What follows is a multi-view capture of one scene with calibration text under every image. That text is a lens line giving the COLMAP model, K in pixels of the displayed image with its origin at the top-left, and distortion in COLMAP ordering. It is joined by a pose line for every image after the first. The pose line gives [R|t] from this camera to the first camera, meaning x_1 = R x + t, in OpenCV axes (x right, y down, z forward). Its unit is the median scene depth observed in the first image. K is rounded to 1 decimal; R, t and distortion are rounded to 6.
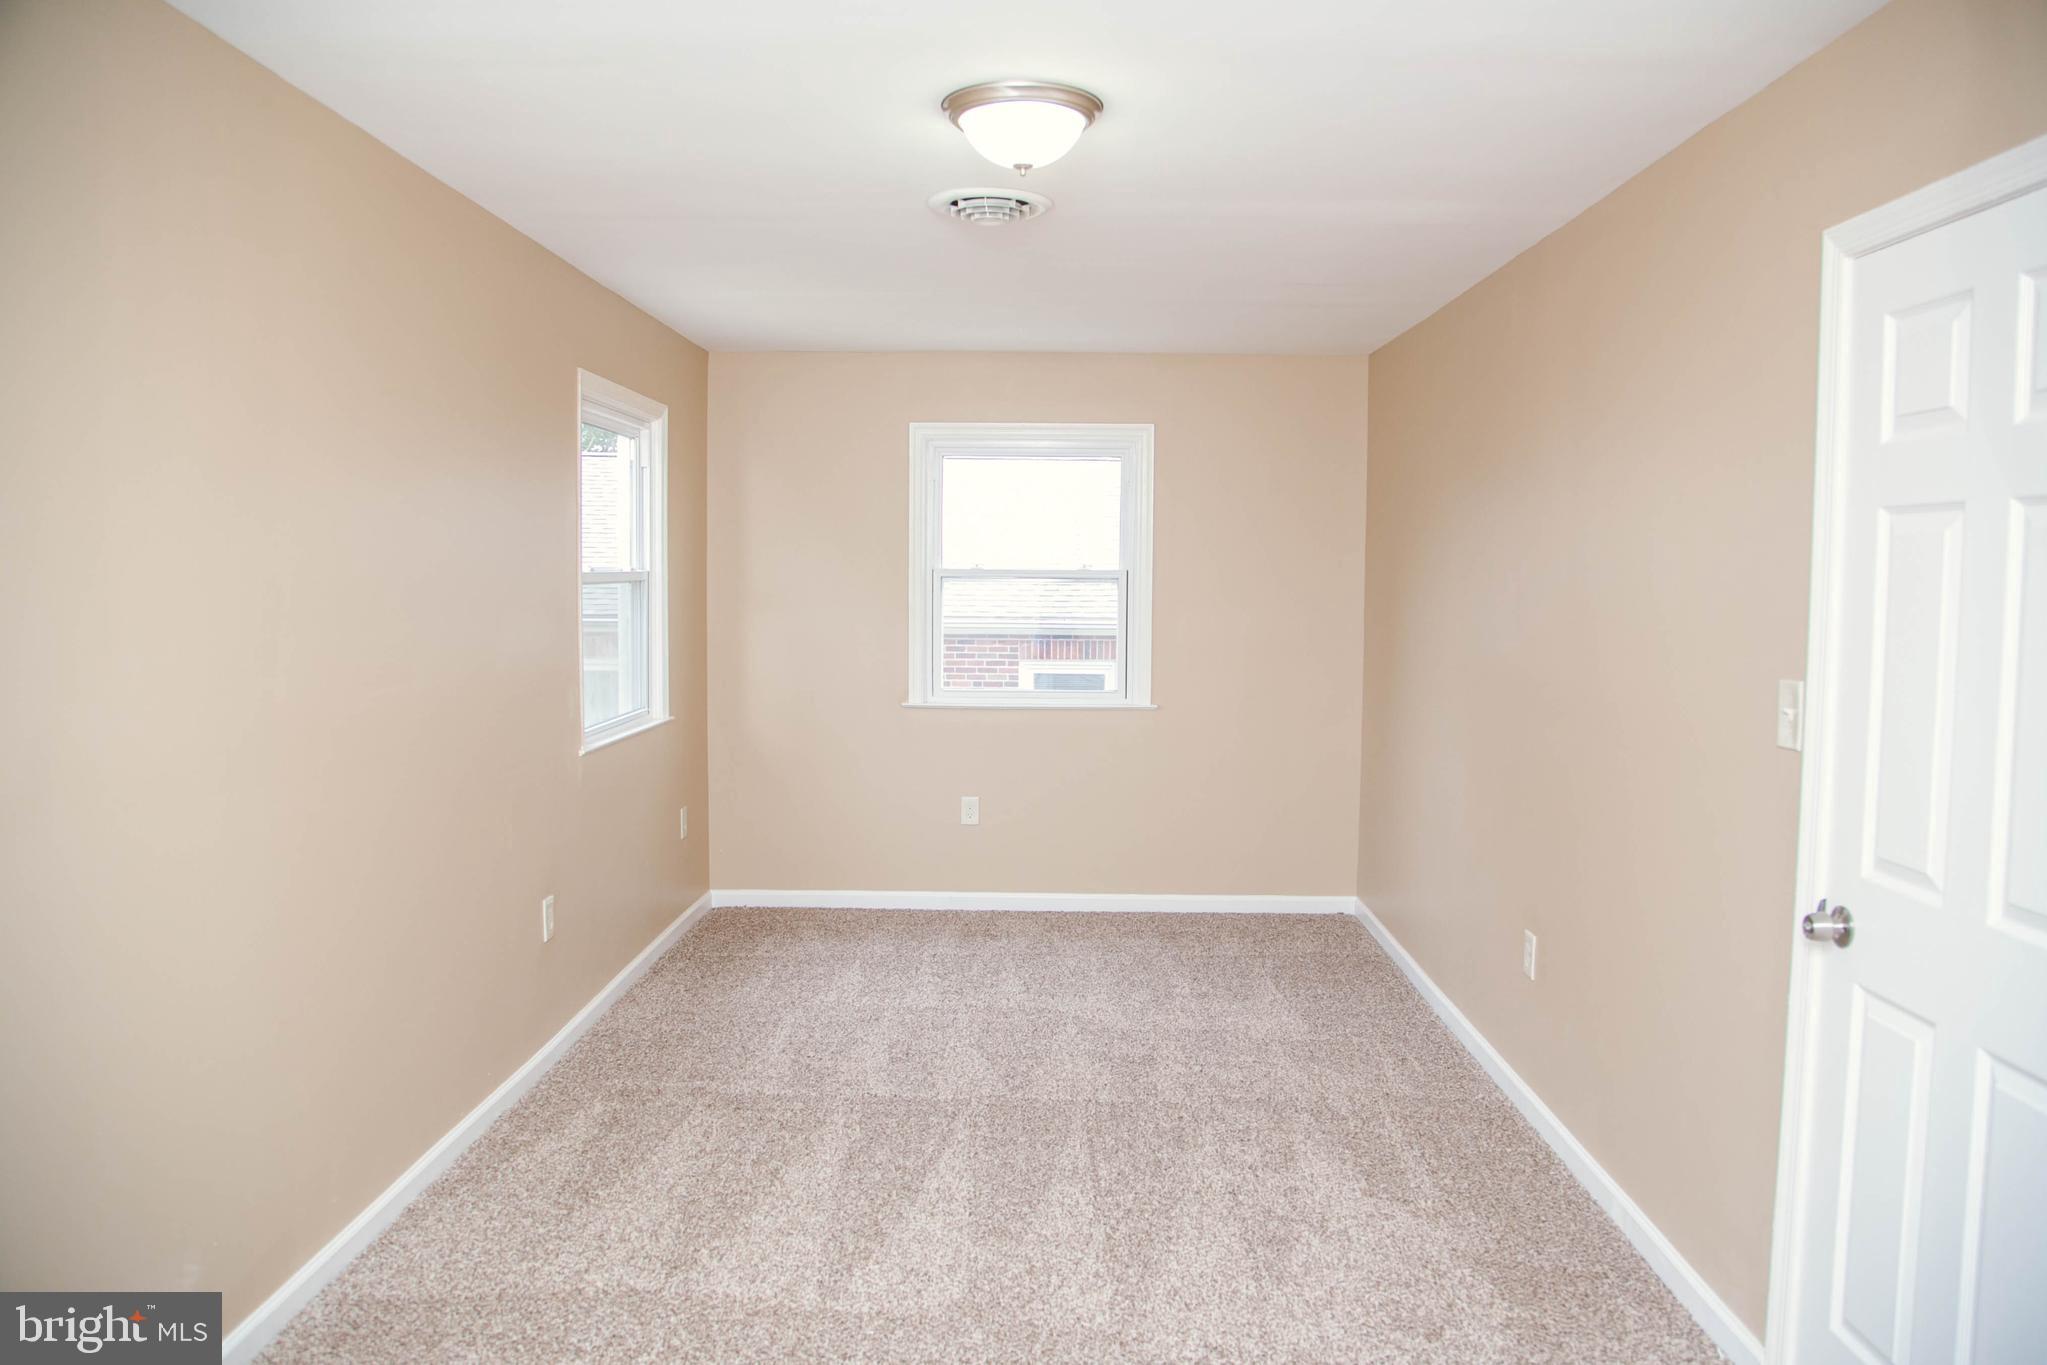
lens RADIAL K [[1469.9, 0, 1023.6], [0, 1469.9, 663.4], [0, 0, 1]] dist [-0.102430, 0.050295]
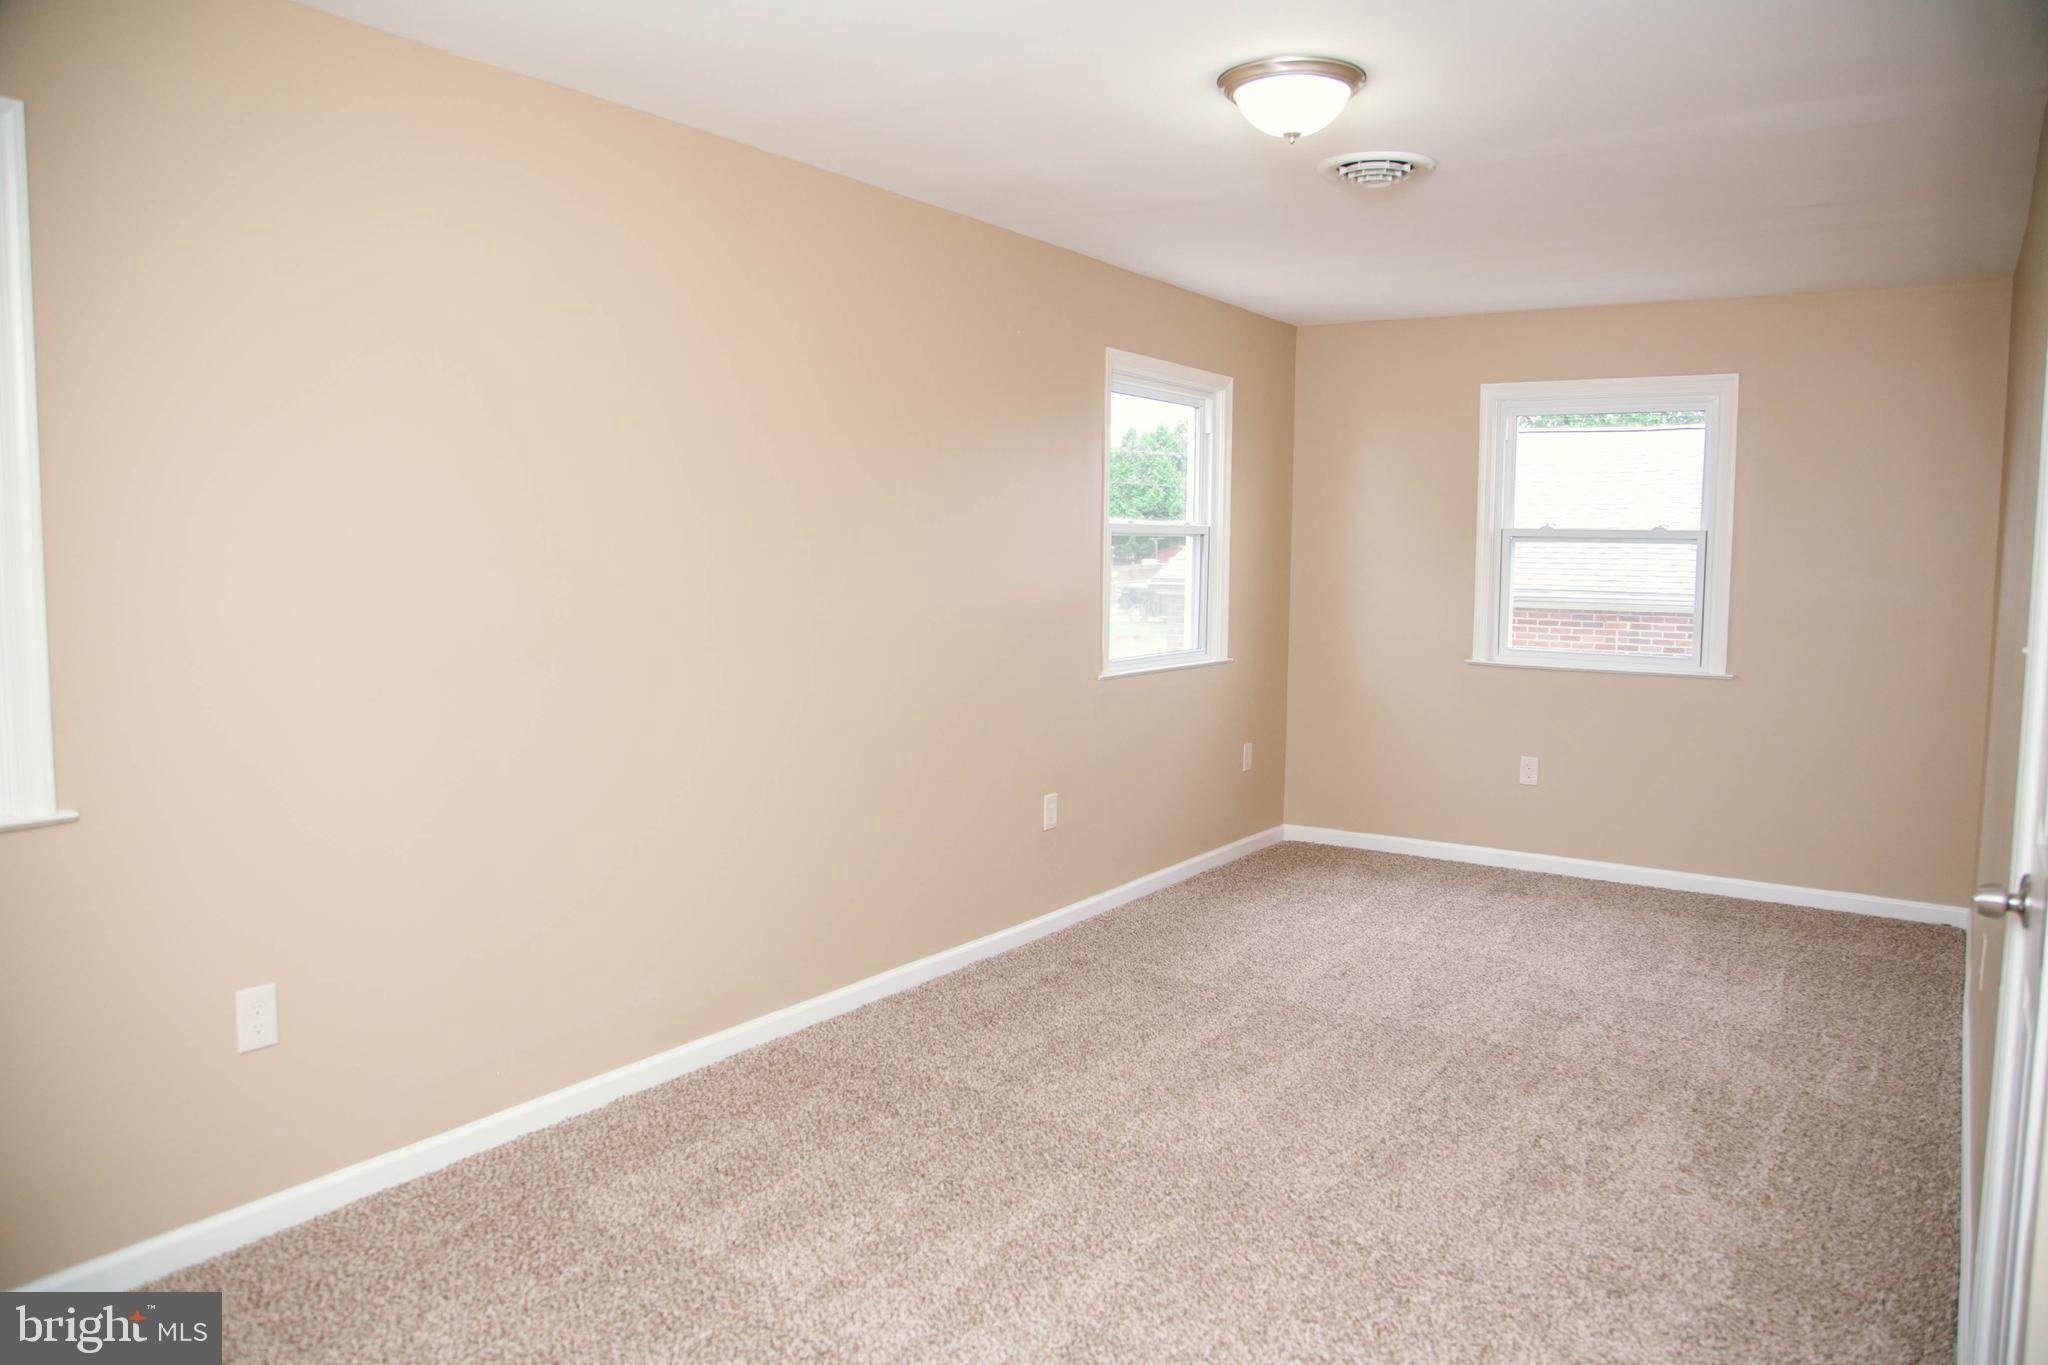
lens RADIAL K [[1470.7, 0, 1043.0], [0, 1470.7, 692.8], [0, 0, 1]] dist [-0.102430, 0.050295]
pose [[0.831477, 0.056829, -0.552645, 0.314817], [-0.040895, 0.998317, 0.041129, 0.027181], [0.554052, -0.011598, 0.832401, -0.009521]]
